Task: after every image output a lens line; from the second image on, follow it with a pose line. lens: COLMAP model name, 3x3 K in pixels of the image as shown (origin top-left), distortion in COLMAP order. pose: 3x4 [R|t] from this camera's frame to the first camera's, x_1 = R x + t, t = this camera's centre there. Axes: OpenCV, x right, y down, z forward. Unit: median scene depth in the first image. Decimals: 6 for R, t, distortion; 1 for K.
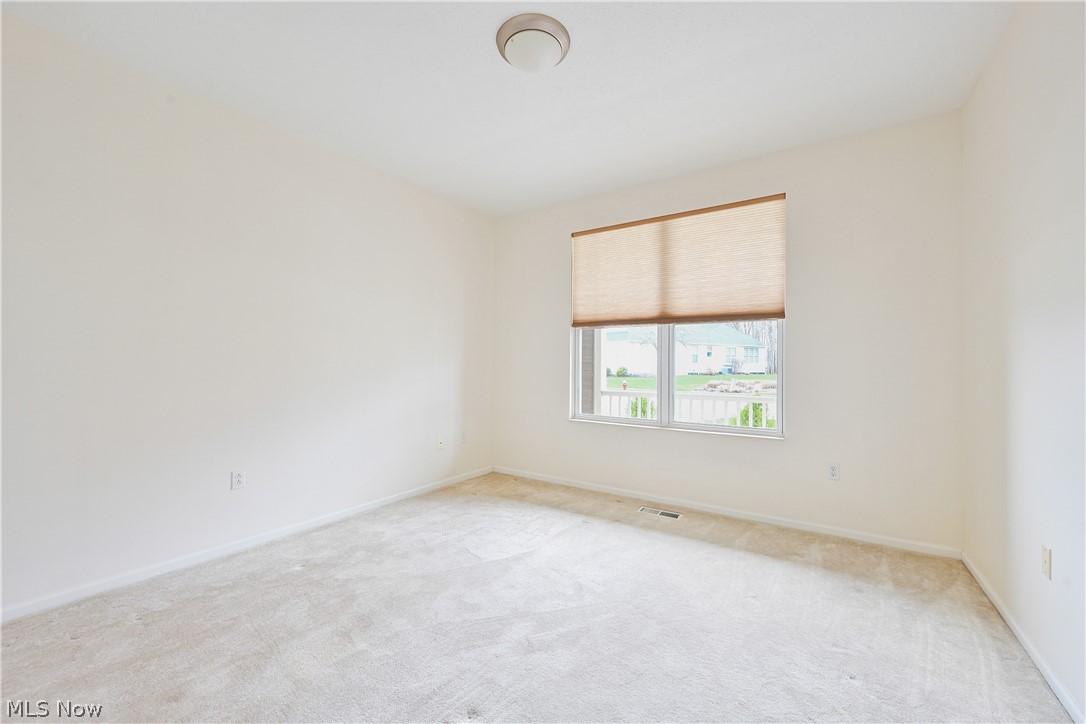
lens RADIAL K [[427.4, 0, 540.0], [0, 427.4, 357.3], [0, 0, 1]] dist [-0.001838, -0.000231]
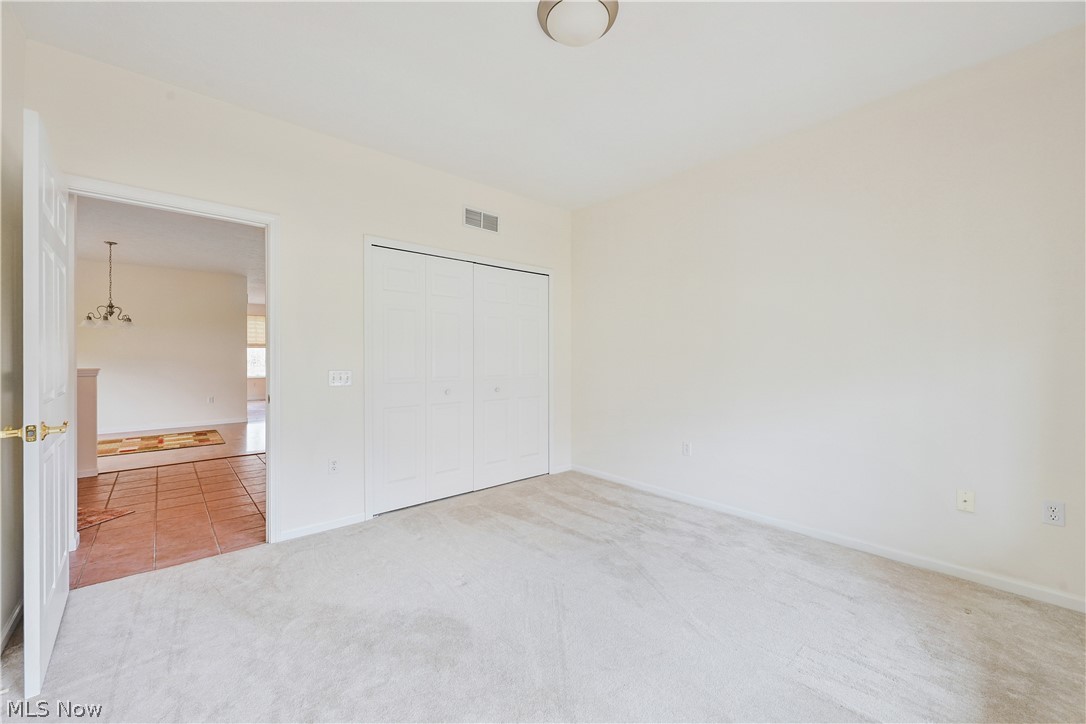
lens RADIAL K [[427.4, 0, 540.0], [0, 427.4, 357.3], [0, 0, 1]] dist [-0.001838, -0.000231]
pose [[-0.246900, -0.009108, -0.968998, 0.579595], [0.012377, 0.999845, -0.012551, 0.011040], [0.968962, -0.015092, -0.246748, 0.744654]]
